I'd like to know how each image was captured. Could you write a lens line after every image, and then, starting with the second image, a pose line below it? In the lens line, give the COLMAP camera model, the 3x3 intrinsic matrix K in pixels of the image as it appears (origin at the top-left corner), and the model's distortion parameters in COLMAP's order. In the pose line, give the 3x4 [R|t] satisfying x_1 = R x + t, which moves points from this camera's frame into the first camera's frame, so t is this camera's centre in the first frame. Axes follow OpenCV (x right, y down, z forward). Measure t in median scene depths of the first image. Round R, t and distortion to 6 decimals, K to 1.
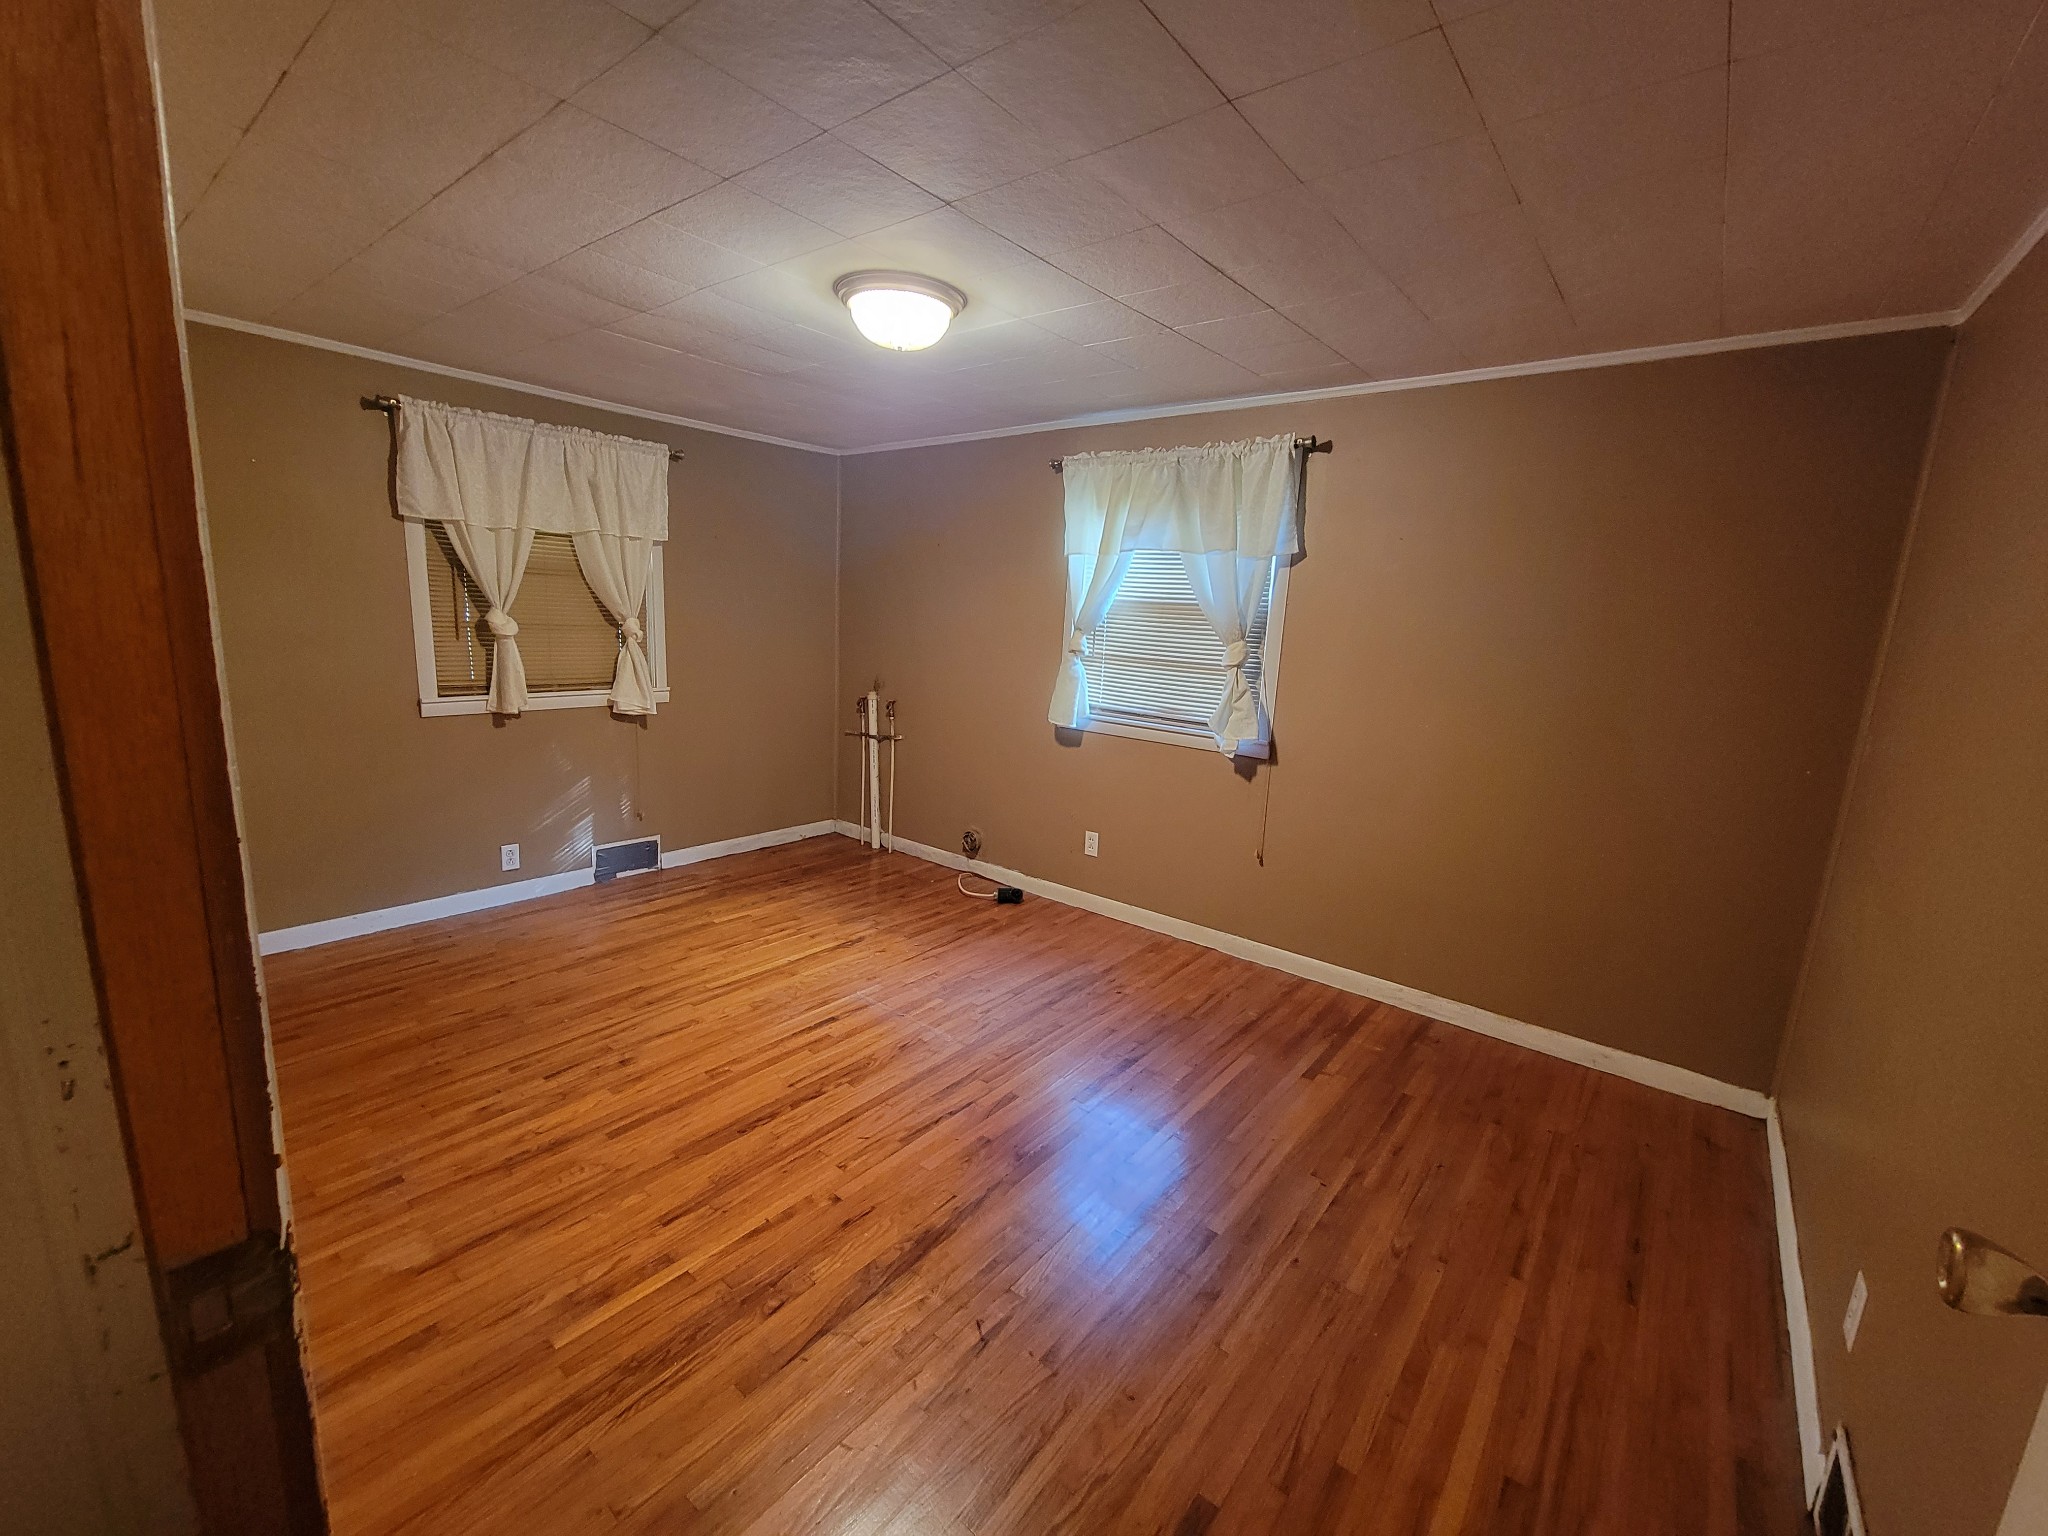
lens RADIAL K [[838.7, 0, 1024.4], [0, 838.7, 764.2], [0, 0, 1]] dist [-0.006344, -0.001134]
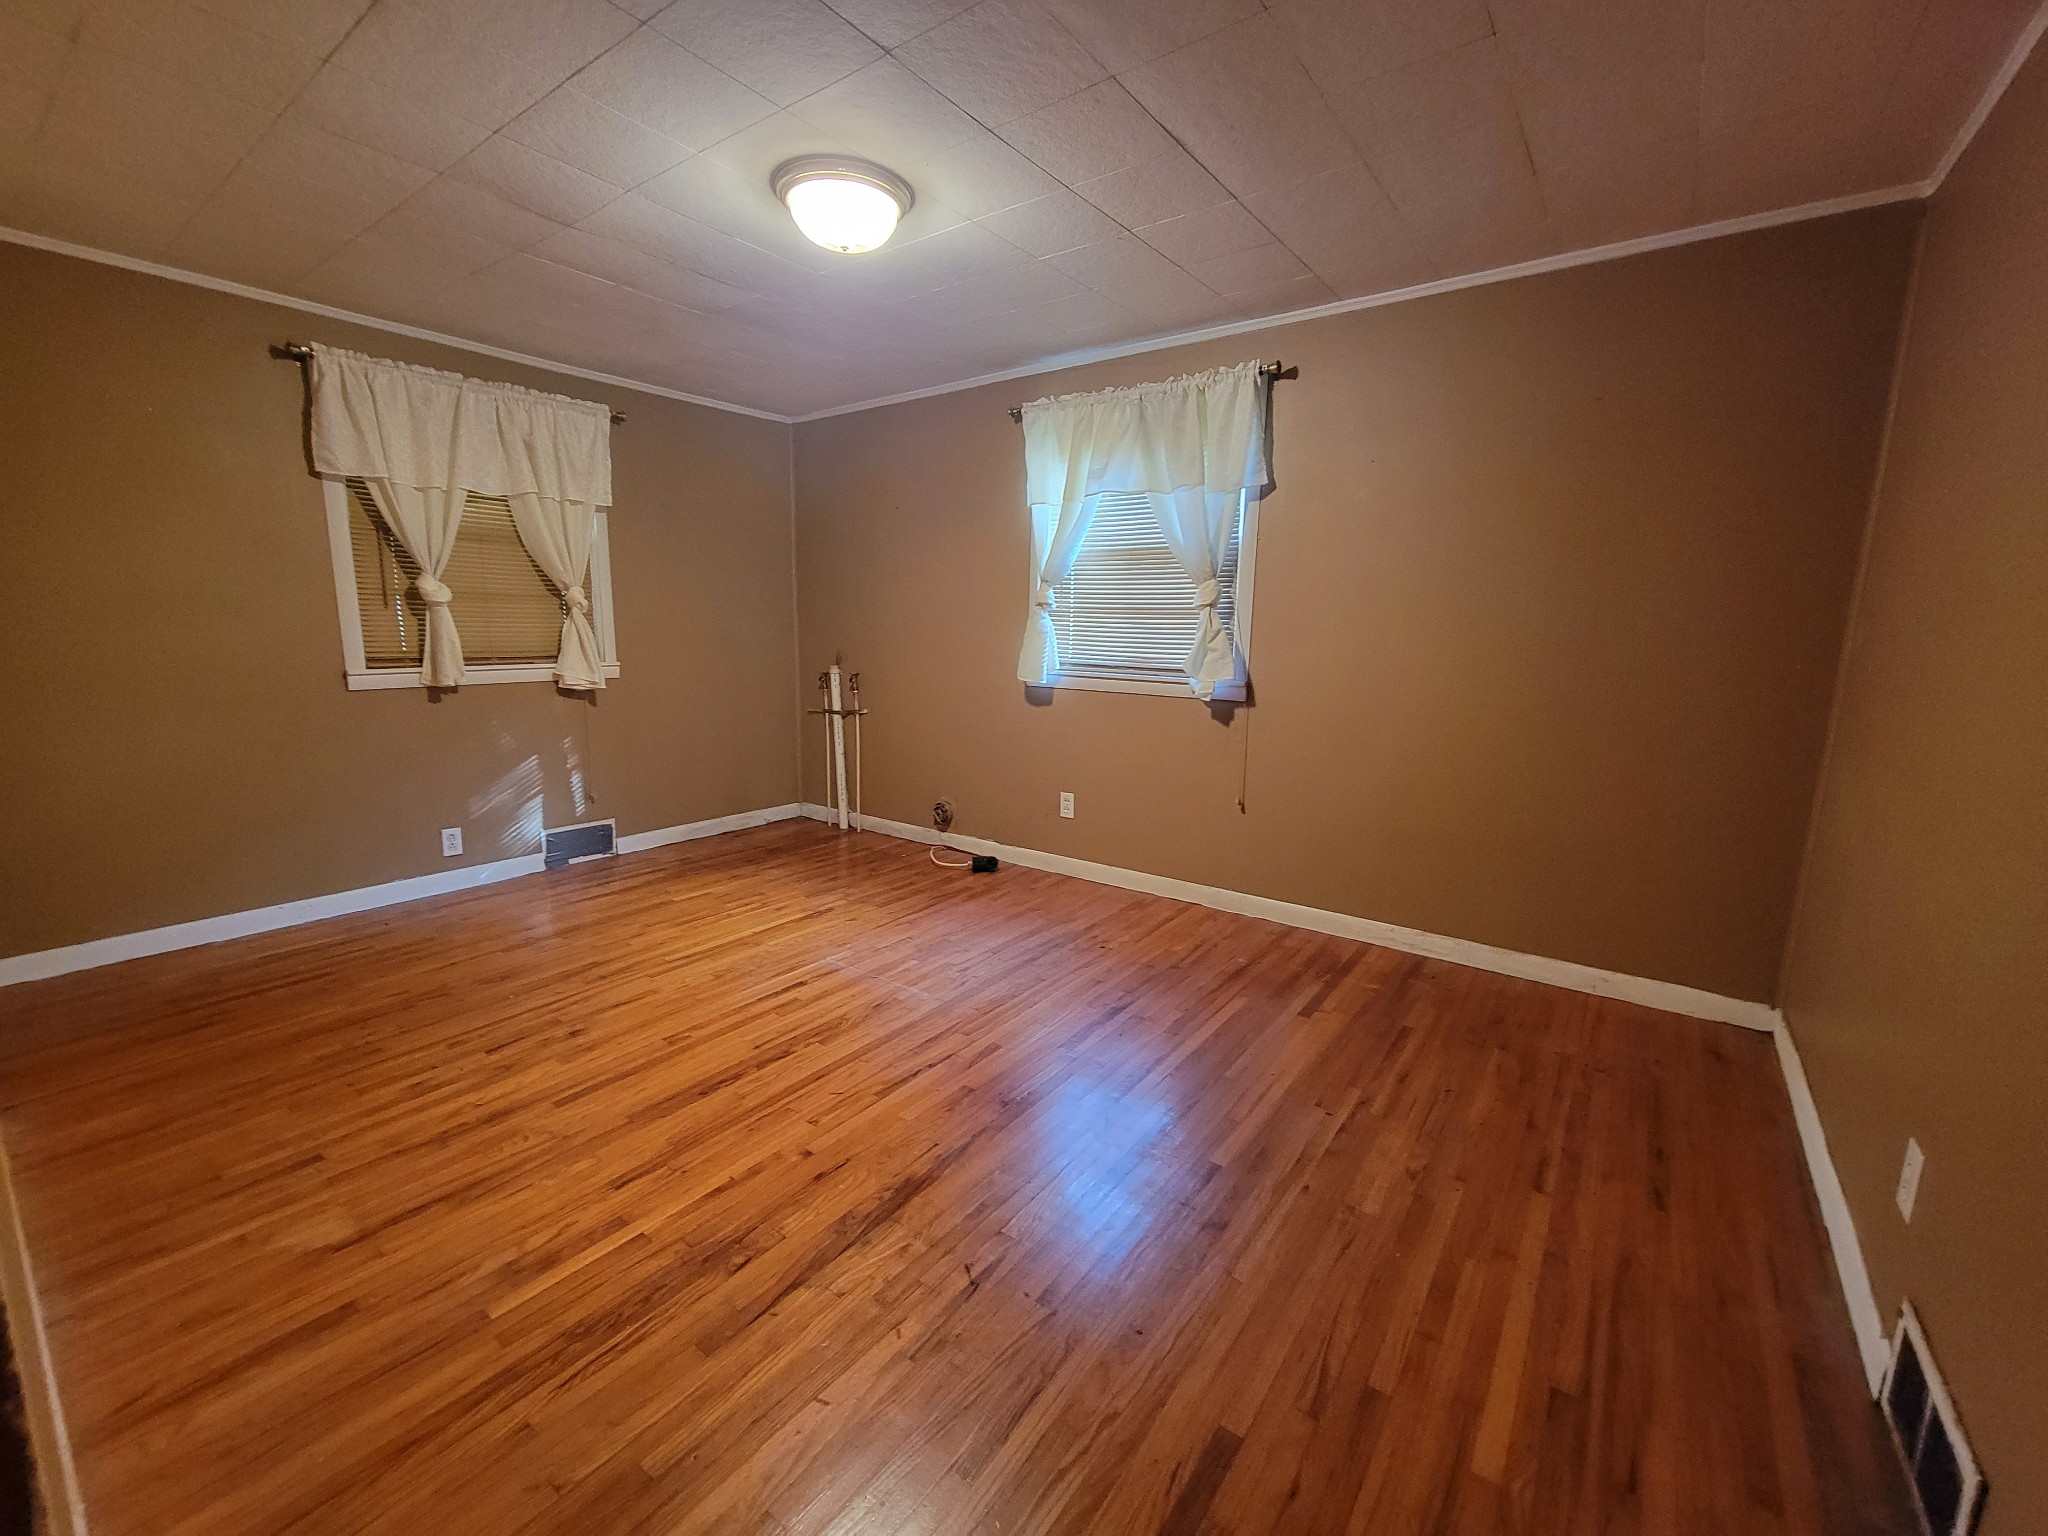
lens RADIAL K [[838.7, 0, 1023.9], [0, 838.7, 764.8], [0, 0, 1]] dist [-0.006344, -0.001134]
pose [[0.998615, -0.039336, 0.034940, -0.002829], [0.039842, 0.999109, -0.013894, 0.098252], [-0.034363, 0.015266, 0.999293, 0.057426]]
